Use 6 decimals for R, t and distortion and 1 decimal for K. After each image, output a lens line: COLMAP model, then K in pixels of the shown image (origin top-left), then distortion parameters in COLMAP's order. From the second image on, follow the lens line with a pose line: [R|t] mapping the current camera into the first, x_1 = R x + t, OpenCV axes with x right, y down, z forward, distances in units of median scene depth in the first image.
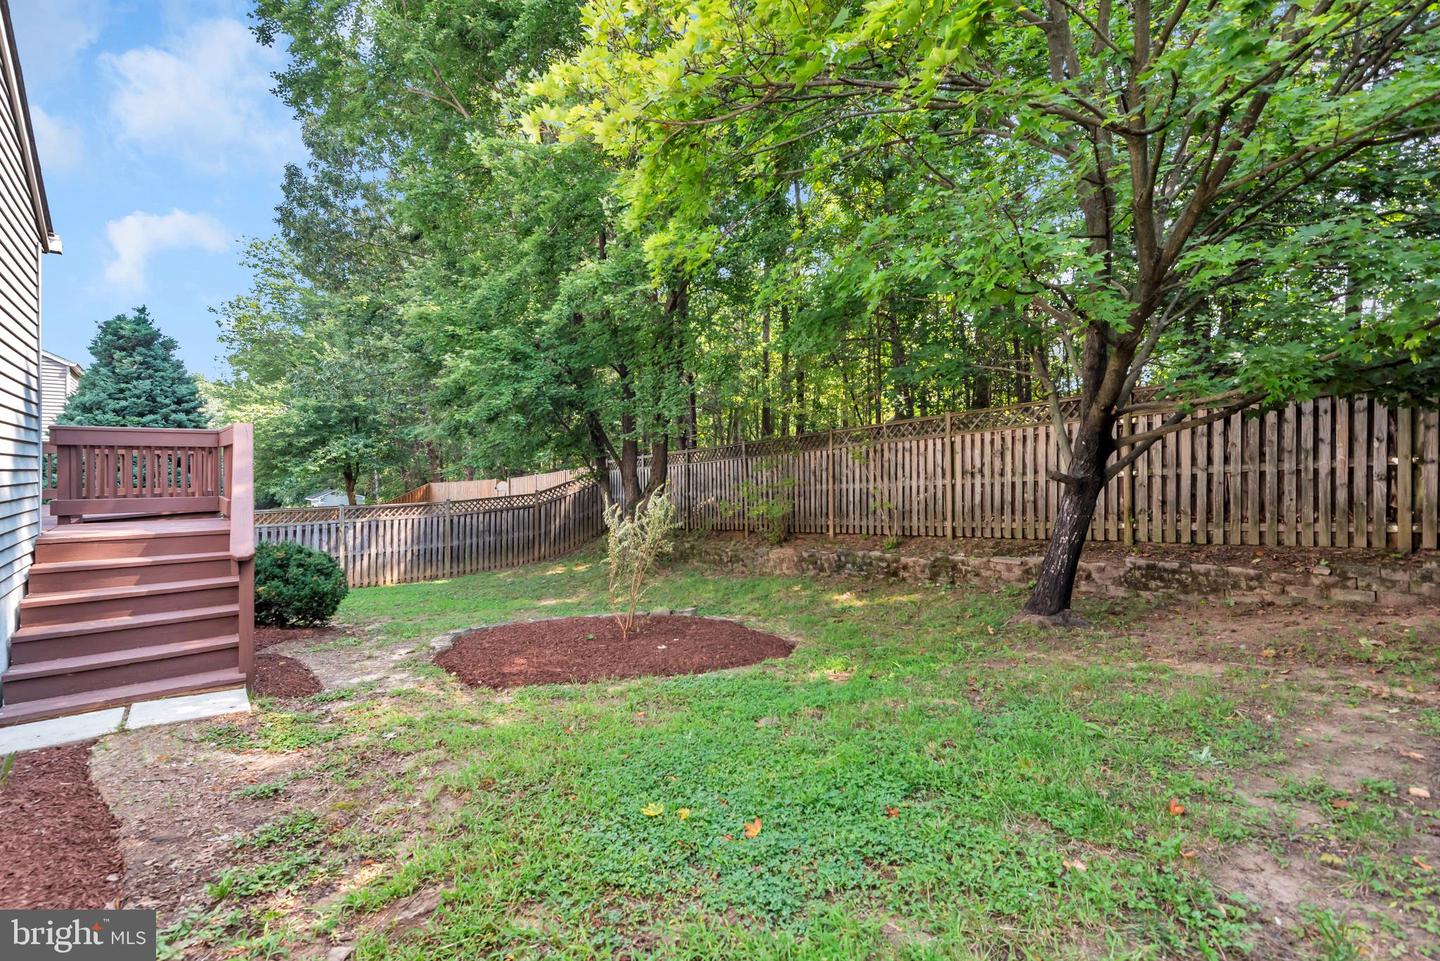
lens RADIAL K [[648.4, 0, 718.8], [0, 648.4, 472.5], [0, 0, 1]] dist [-0.000570, -0.000199]
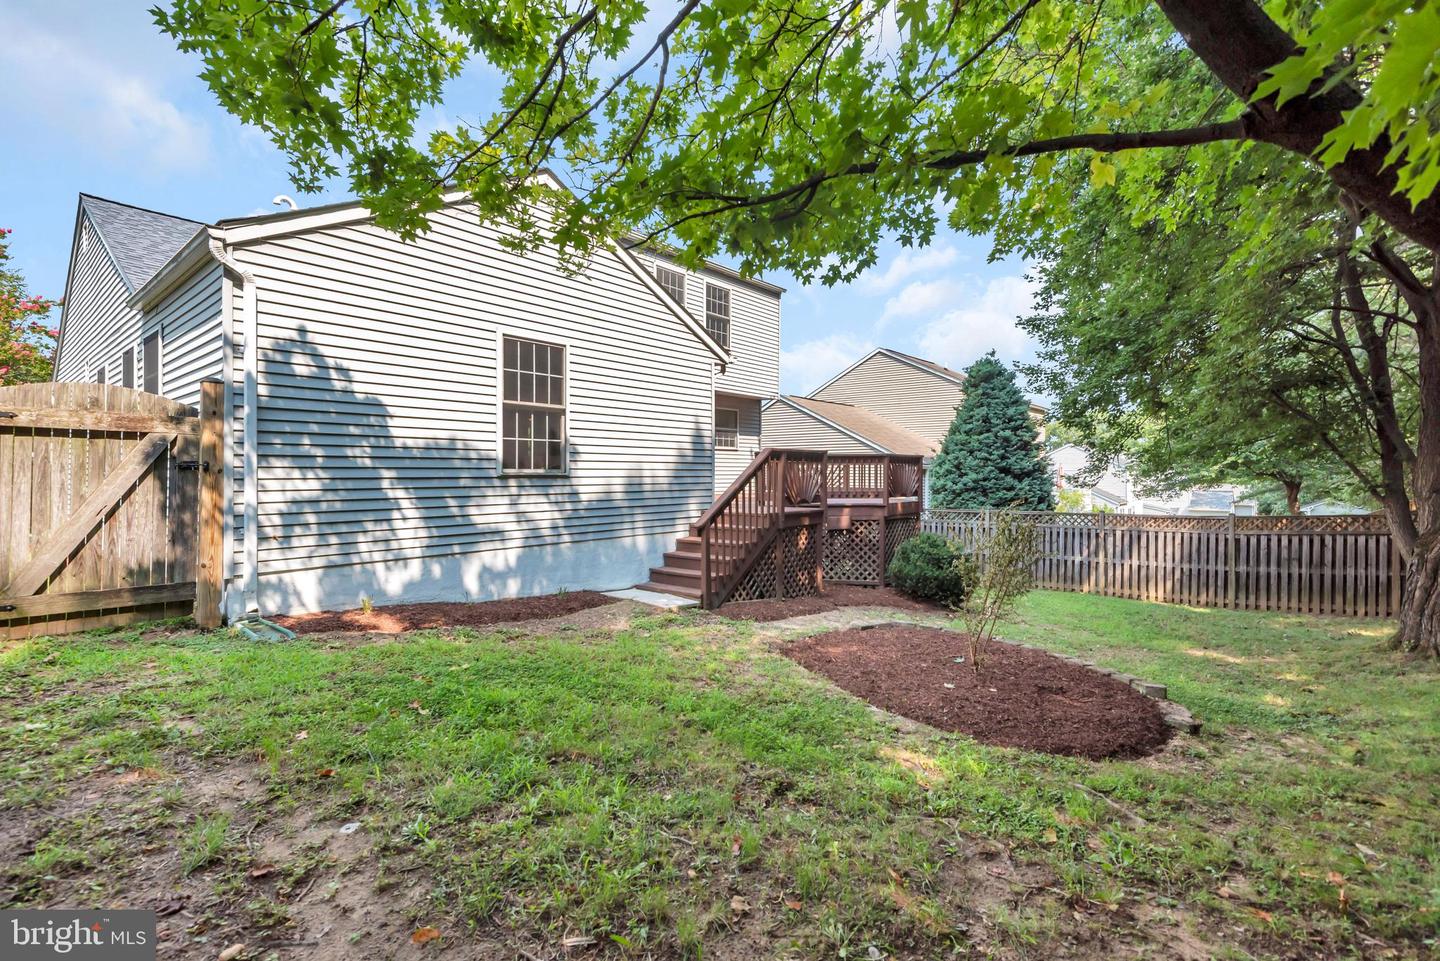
lens RADIAL K [[648.4, 0, 712.9], [0, 648.4, 476.2], [0, 0, 1]] dist [-0.000570, -0.000199]
pose [[0.155377, 0.009923, -0.987805, 0.317582], [-0.010266, 0.999912, 0.008430, -0.007383], [0.987802, 0.008831, 0.155465, 0.239830]]
